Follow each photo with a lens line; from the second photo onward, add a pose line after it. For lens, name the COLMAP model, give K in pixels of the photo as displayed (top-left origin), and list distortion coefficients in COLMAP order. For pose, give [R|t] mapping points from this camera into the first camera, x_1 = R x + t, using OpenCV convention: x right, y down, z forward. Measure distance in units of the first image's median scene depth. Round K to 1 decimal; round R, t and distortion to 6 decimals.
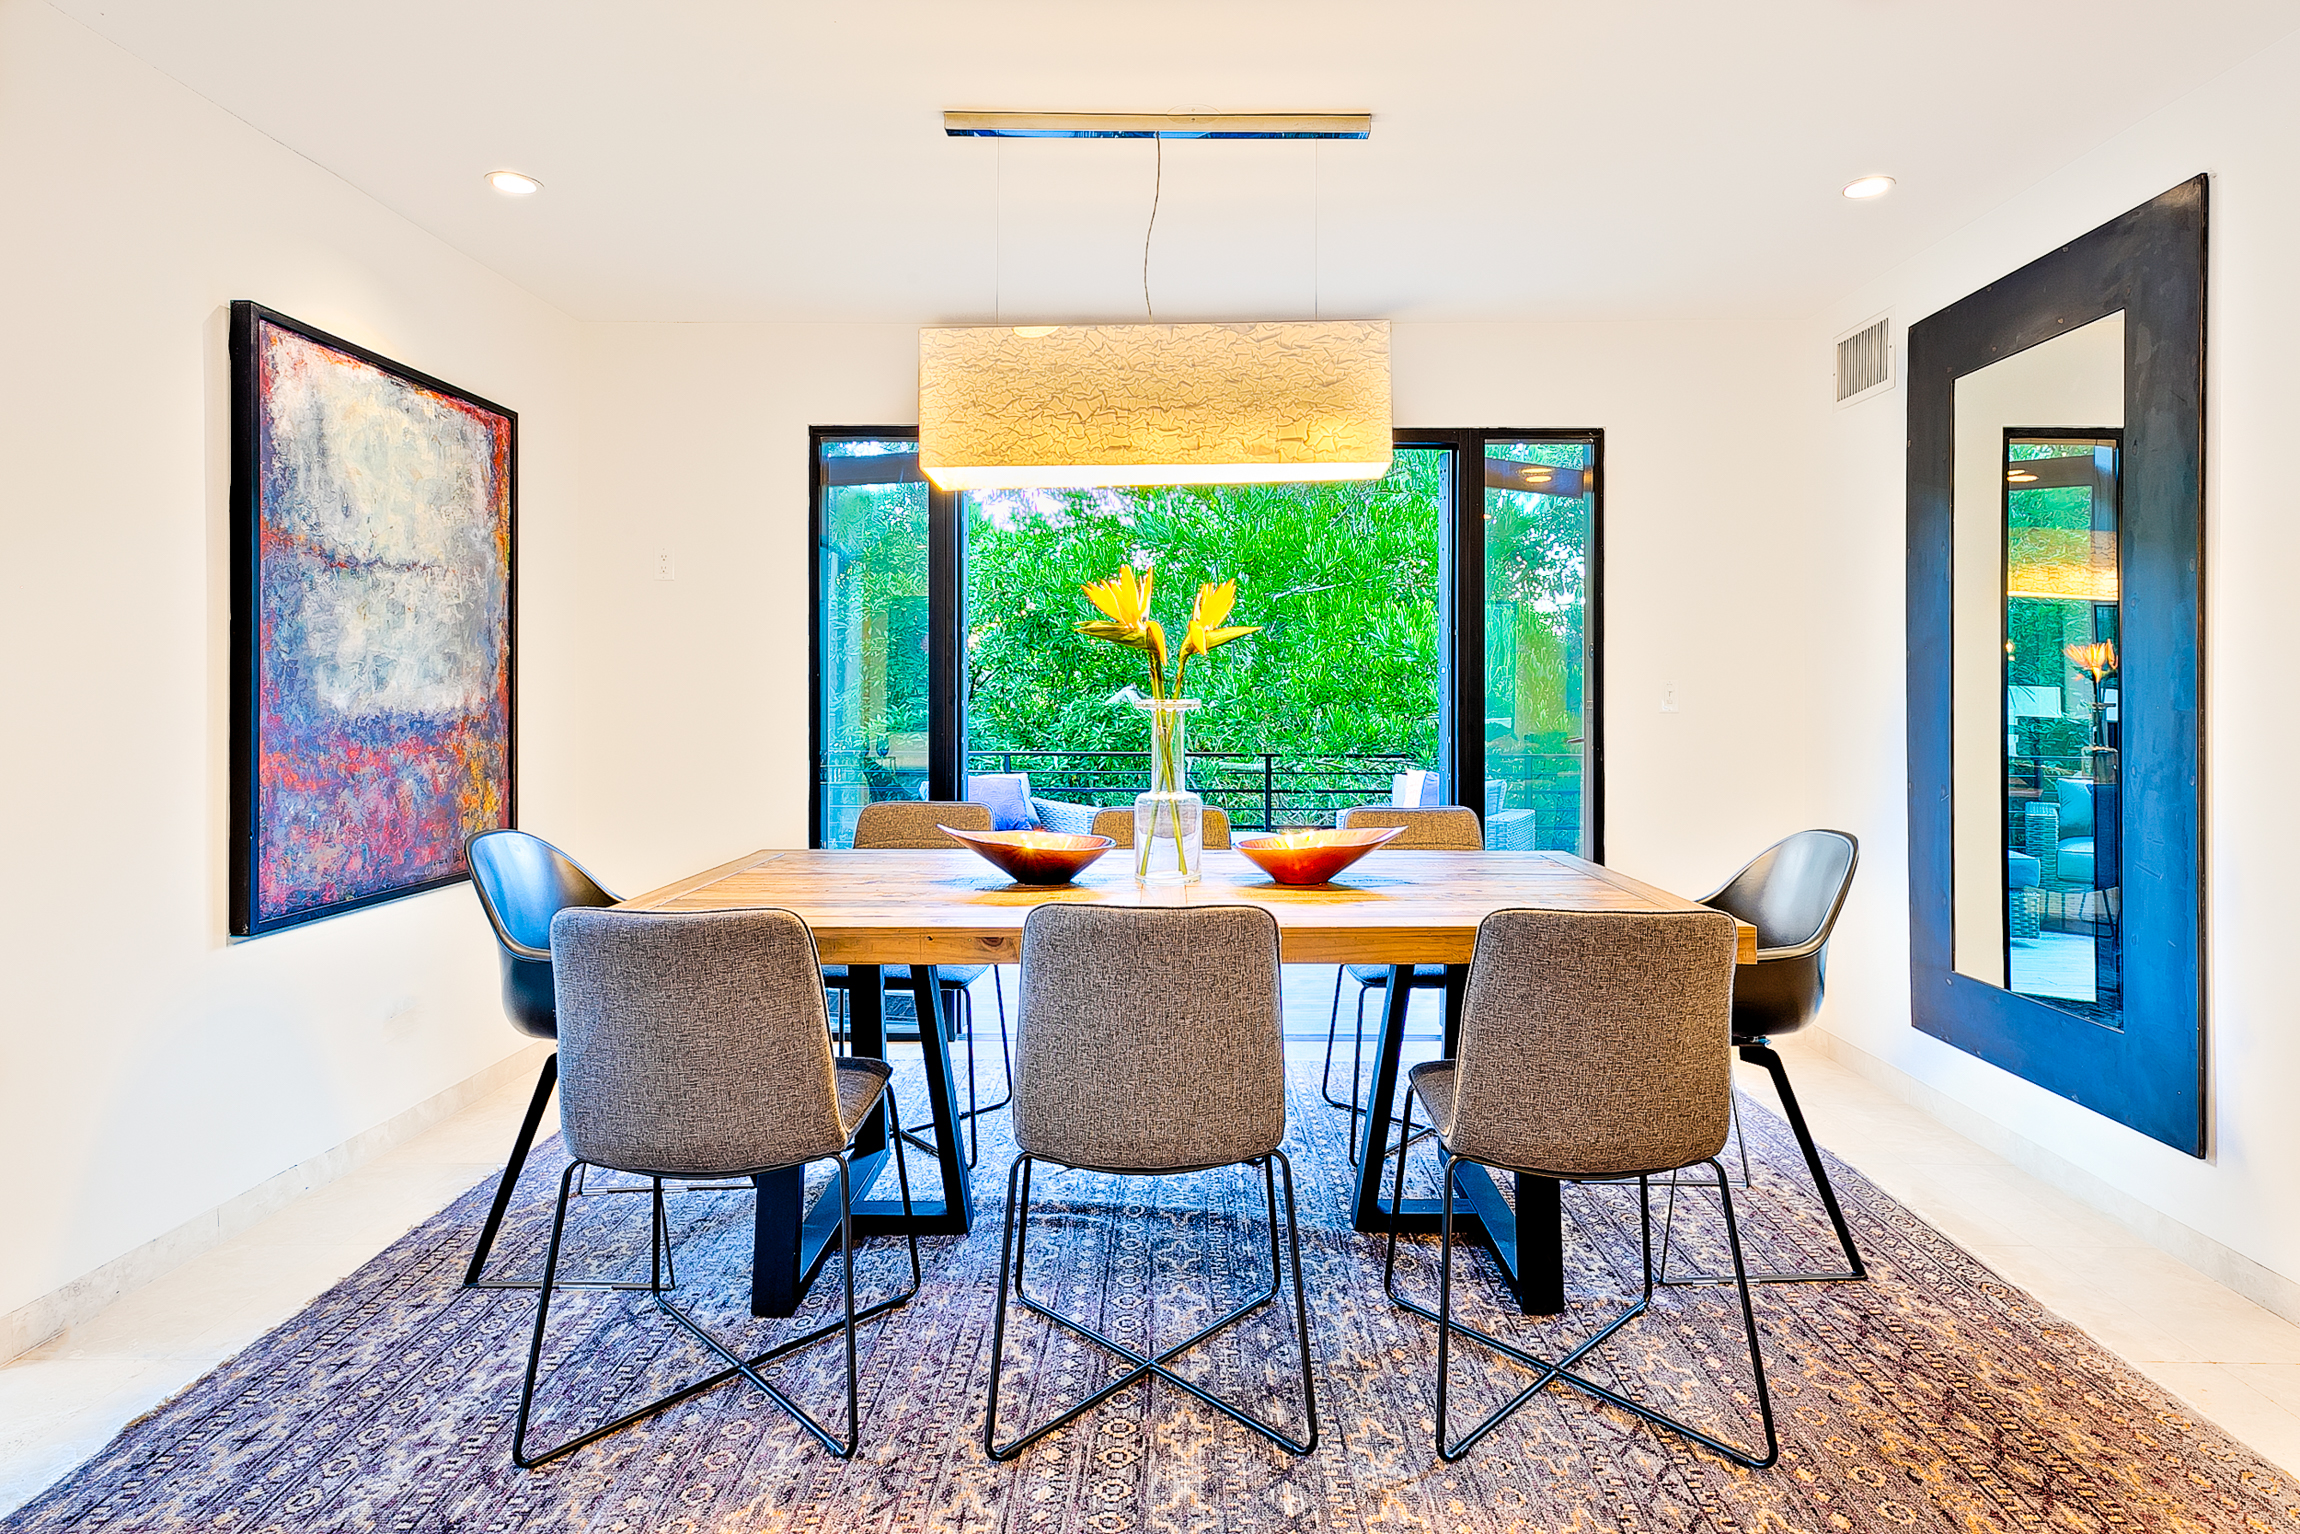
lens RADIAL K [[1259.9, 0, 1166.8], [0, 1259.9, 714.6], [0, 0, 1]] dist [0.002061, 0.000304]
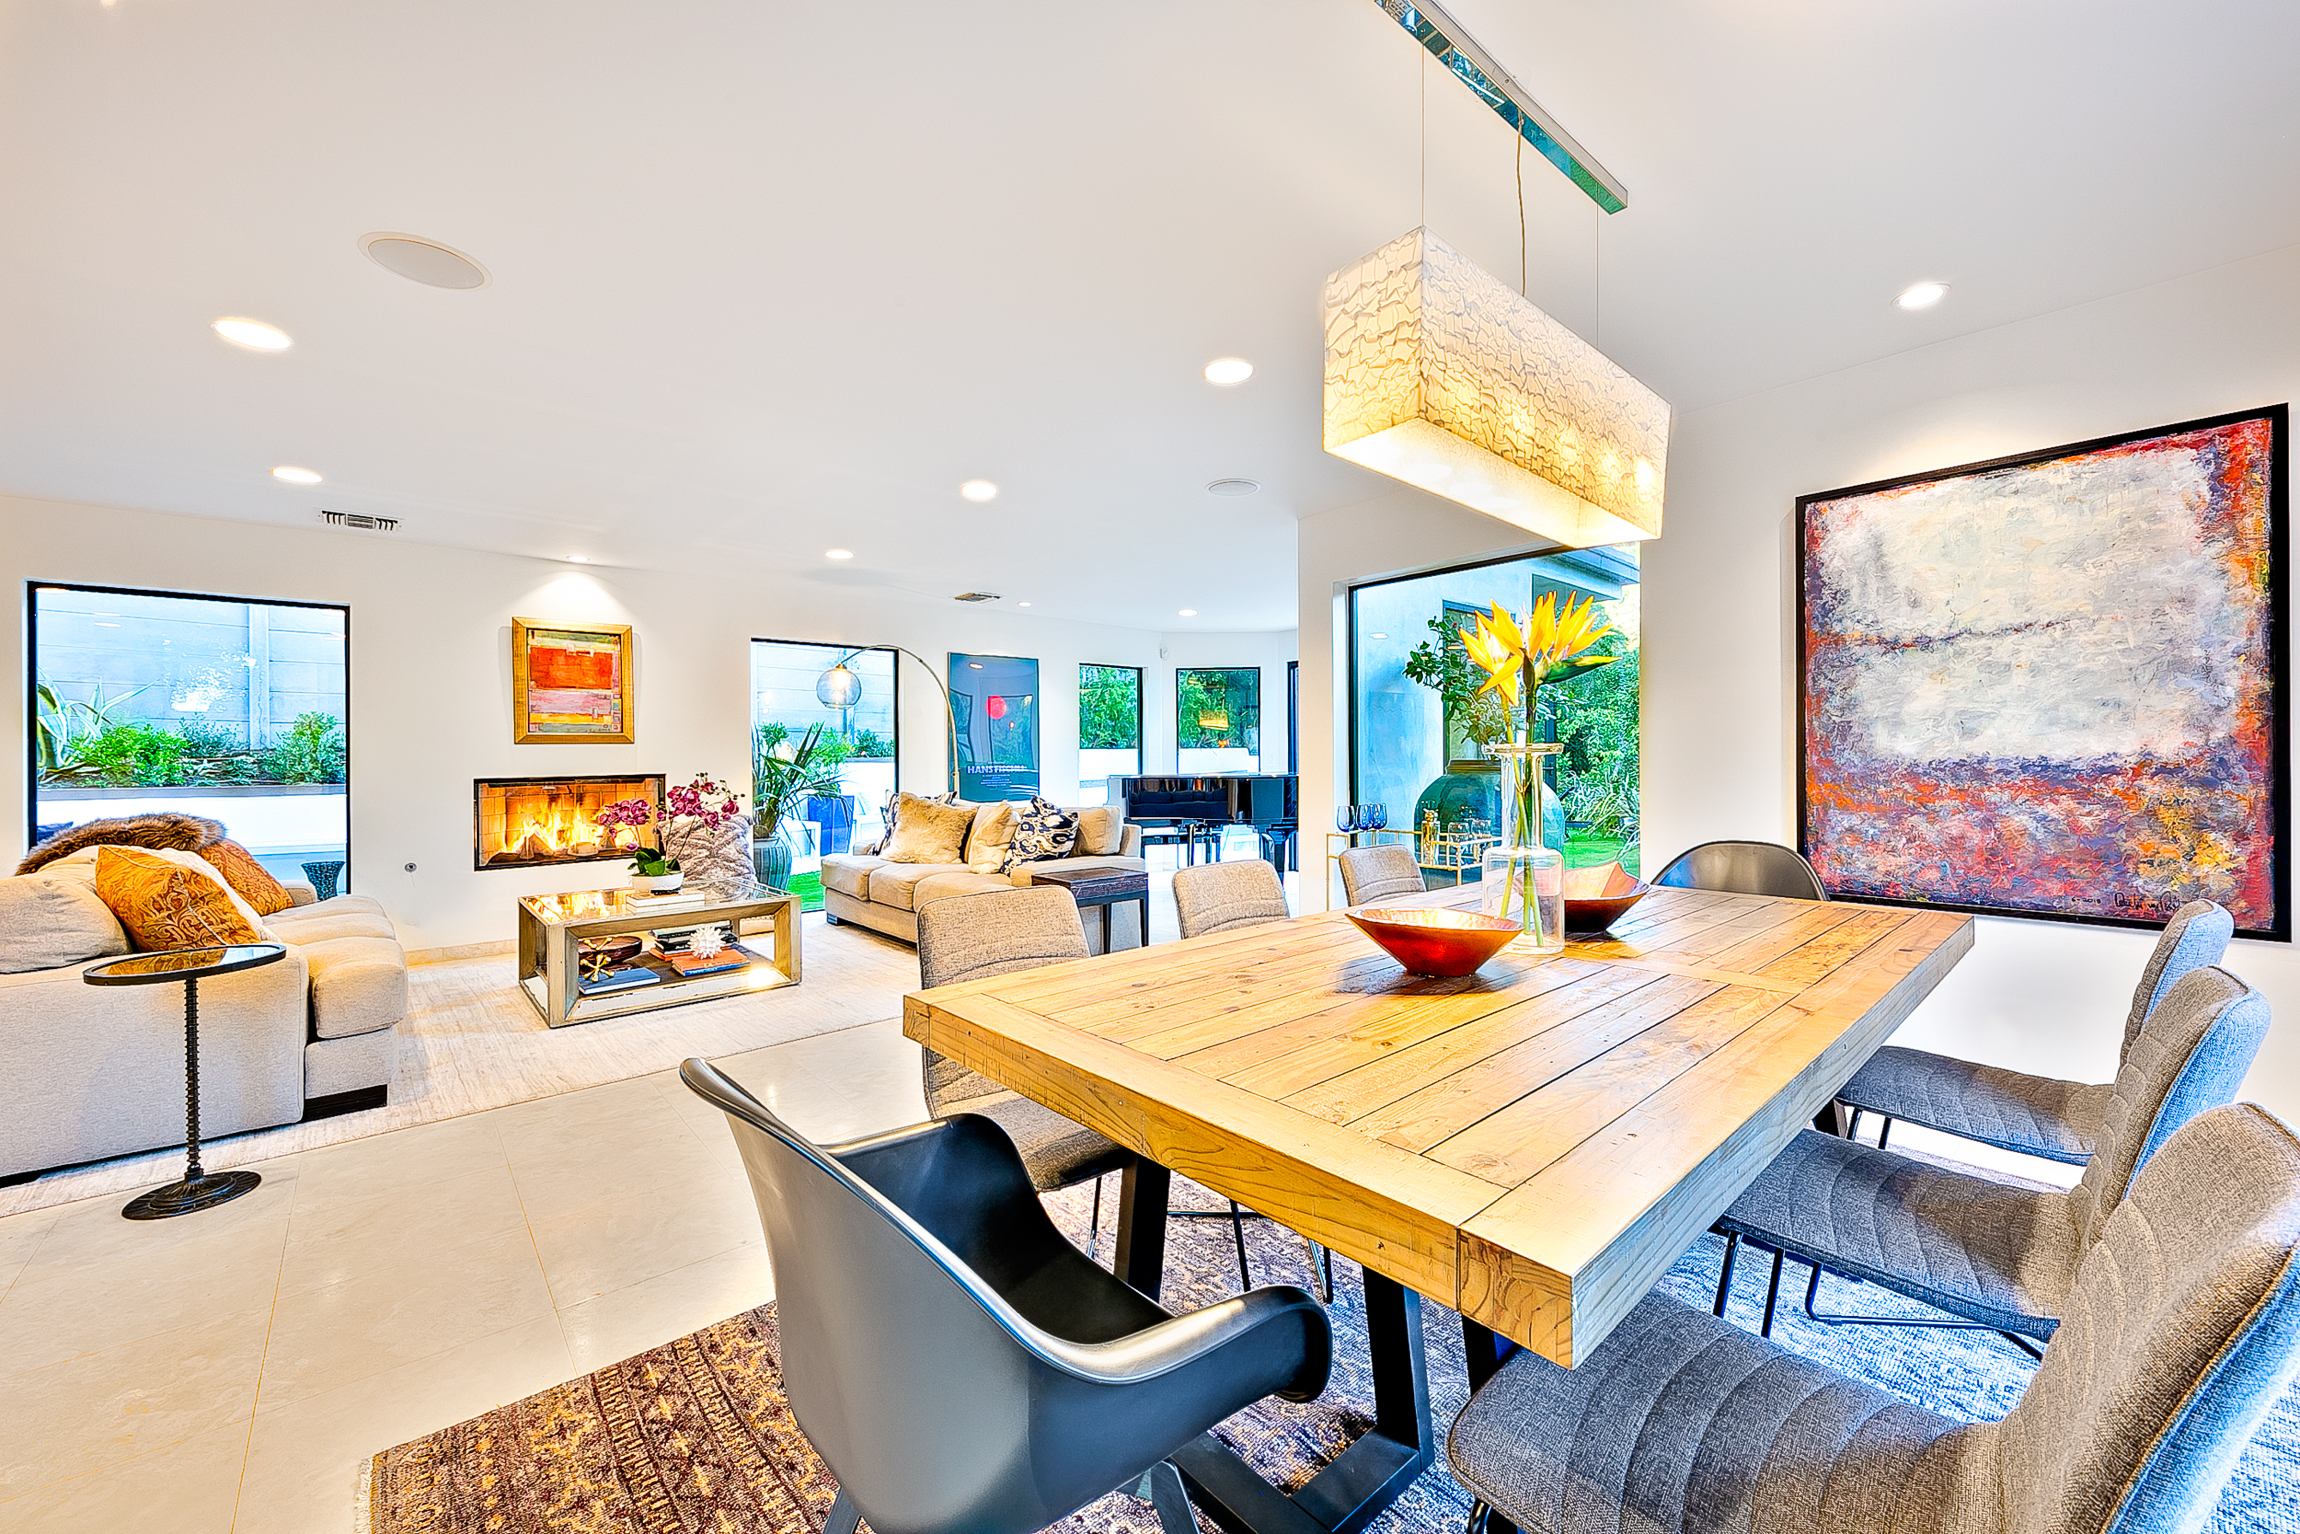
lens RADIAL K [[896.2, 0, 1152.4], [0, 896.2, 755.1], [0, 0, 1]] dist [-0.001946, -0.000377]
pose [[-0.757860, 0.006854, -0.652382, 0.554486], [0.002395, 0.999967, 0.007723, -0.012615], [0.652413, 0.004290, -0.757851, 1.179937]]
